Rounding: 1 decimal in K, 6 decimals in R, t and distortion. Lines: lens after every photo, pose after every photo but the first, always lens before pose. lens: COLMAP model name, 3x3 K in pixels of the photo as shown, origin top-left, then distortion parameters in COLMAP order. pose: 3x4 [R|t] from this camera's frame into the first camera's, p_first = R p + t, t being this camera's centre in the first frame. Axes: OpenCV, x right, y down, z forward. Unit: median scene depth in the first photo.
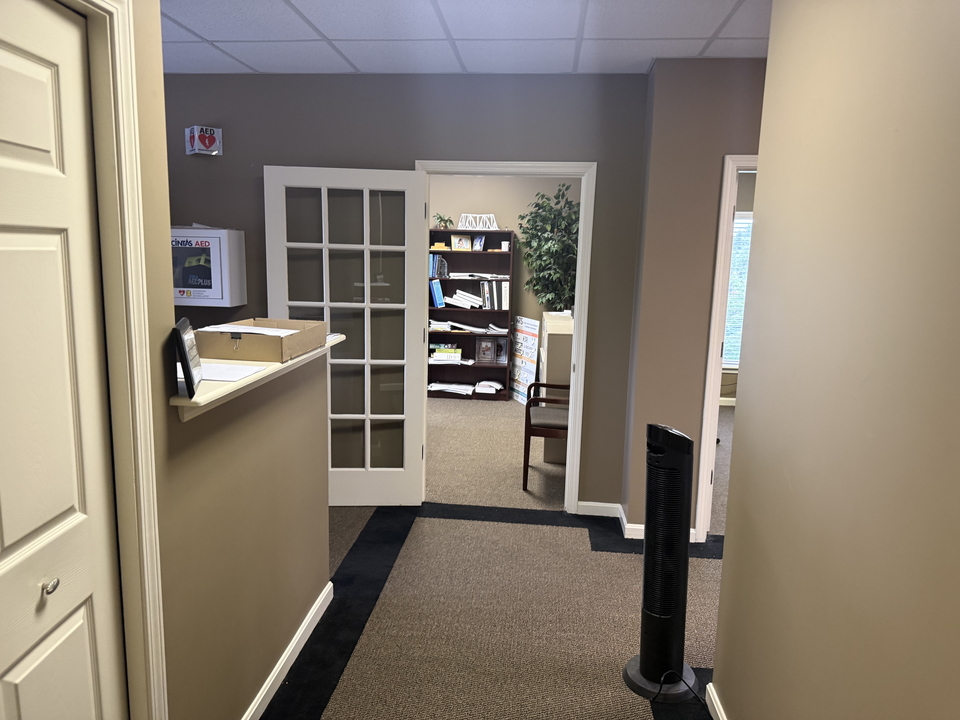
lens RADIAL K [[675.8, 0, 480.0], [0, 675.8, 360.0], [0, 0, 1]] dist [0.129656, -0.254120]
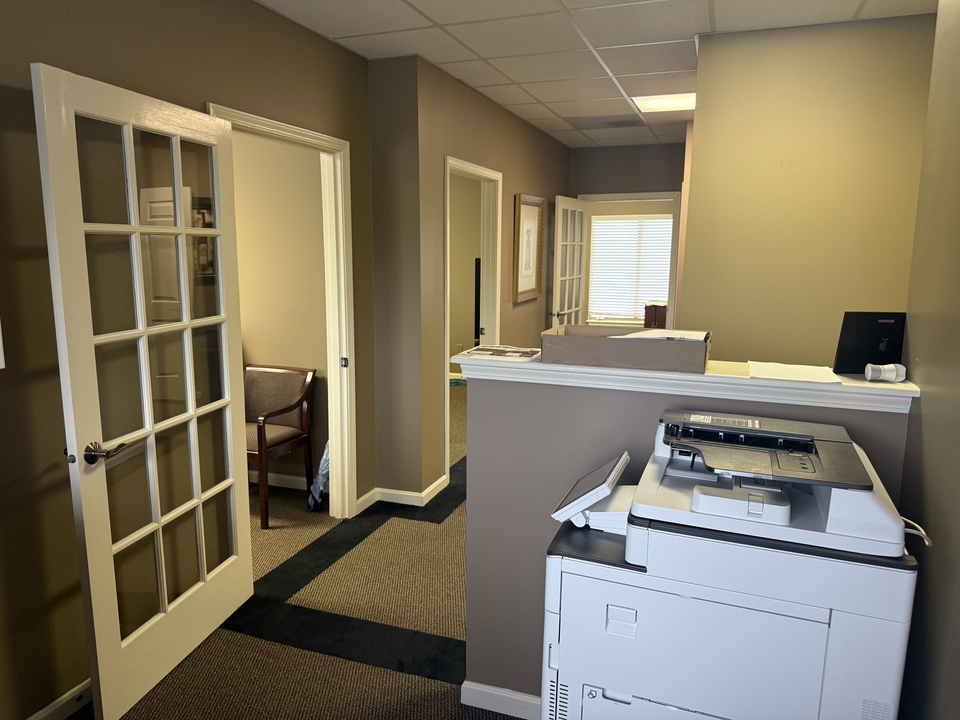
lens RADIAL K [[692.5, 0, 485.6], [0, 692.5, 355.0], [0, 0, 1]] dist [0.008383, -0.003365]
pose [[0.244926, -0.172492, 0.954074, -0.723873], [0.150272, 0.978909, 0.138405, -0.101276], [-0.957825, 0.109471, 0.265681, 0.580940]]
